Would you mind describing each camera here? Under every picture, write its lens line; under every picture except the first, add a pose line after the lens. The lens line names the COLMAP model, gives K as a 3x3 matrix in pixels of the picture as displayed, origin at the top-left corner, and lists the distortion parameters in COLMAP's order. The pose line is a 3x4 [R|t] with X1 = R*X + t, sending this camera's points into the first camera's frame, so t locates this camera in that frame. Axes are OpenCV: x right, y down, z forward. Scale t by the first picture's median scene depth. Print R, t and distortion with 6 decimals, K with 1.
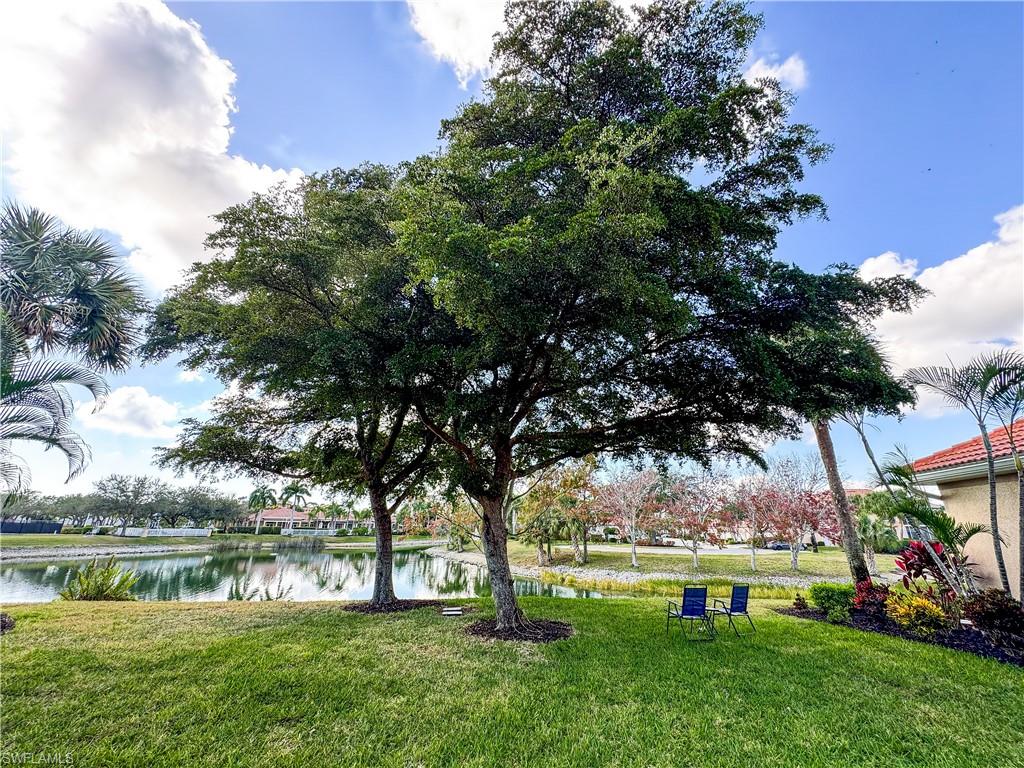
lens RADIAL K [[406.8, 0, 511.1], [0, 406.8, 381.4], [0, 0, 1]] dist [-0.007322, 0.001163]
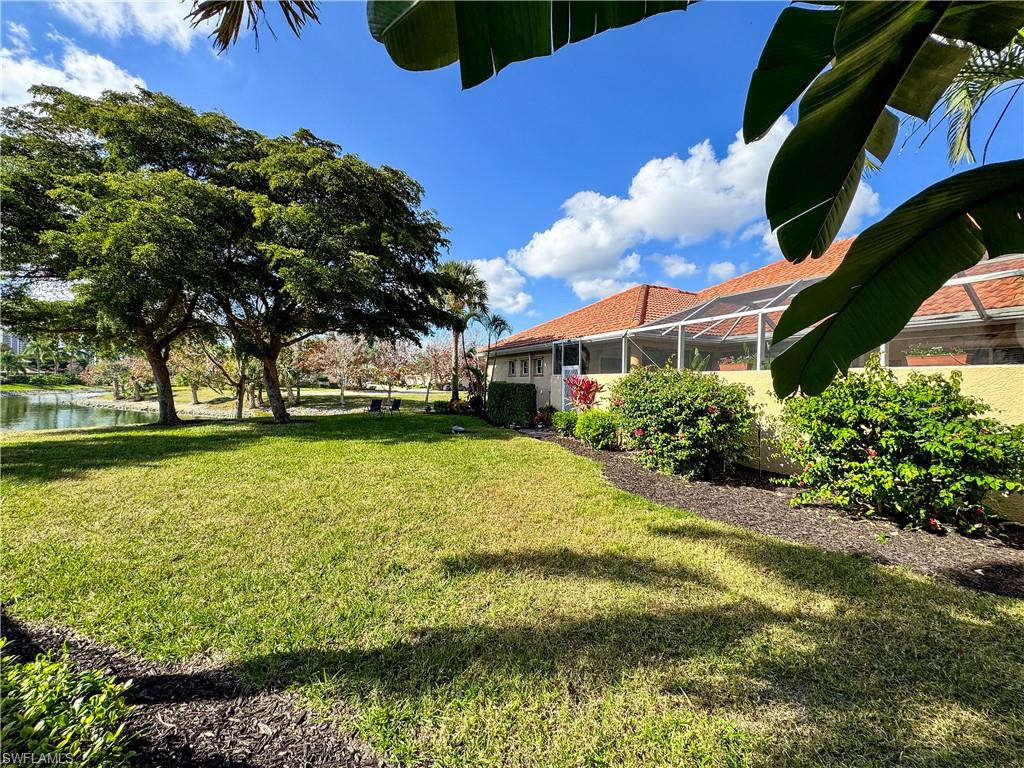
lens RADIAL K [[406.8, 0, 513.1], [0, 406.8, 380.4], [0, 0, 1]] dist [-0.007322, 0.001163]
pose [[0.778202, -0.002204, 0.628011, -0.068753], [-0.216602, 0.937692, 0.271693, -0.068423], [-0.589480, -0.347460, 0.729236, -0.193315]]
